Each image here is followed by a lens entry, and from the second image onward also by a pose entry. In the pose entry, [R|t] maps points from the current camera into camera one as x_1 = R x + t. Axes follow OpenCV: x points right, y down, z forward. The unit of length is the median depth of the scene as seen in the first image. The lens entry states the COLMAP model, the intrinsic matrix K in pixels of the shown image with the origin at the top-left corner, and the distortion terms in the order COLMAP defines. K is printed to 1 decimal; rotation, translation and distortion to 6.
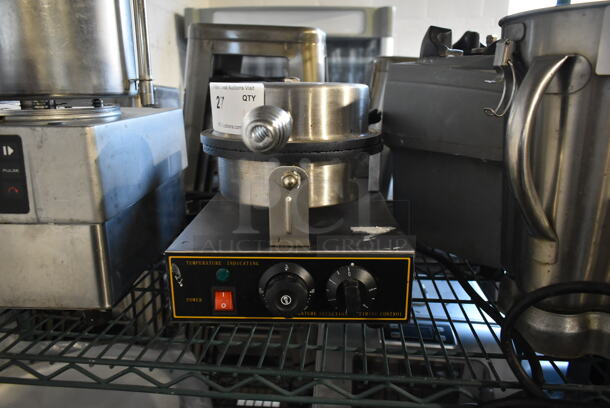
lens RADIAL K [[462.9, 0, 305.0], [0, 462.9, 204.0], [0, 0, 1]] dist [-0.007597, 0.003413]
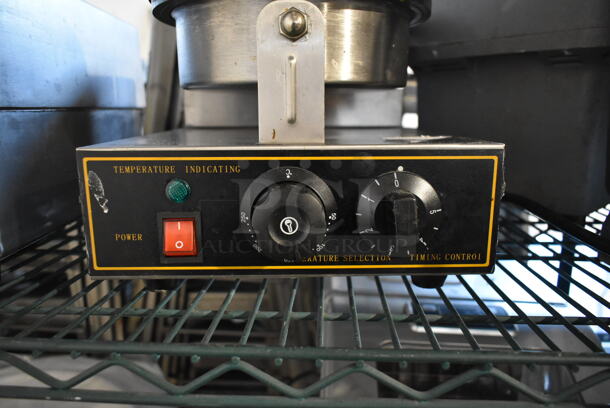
lens RADIAL K [[457.0, 0, 305.0], [0, 457.0, 204.0], [0, 0, 1]] dist [-0.016637, 0.003133]
pose [[0.999073, -0.008559, 0.042181, -0.043008], [0.010790, 0.998538, -0.052959, 0.201962], [-0.041666, 0.053366, 0.997705, 0.424931]]
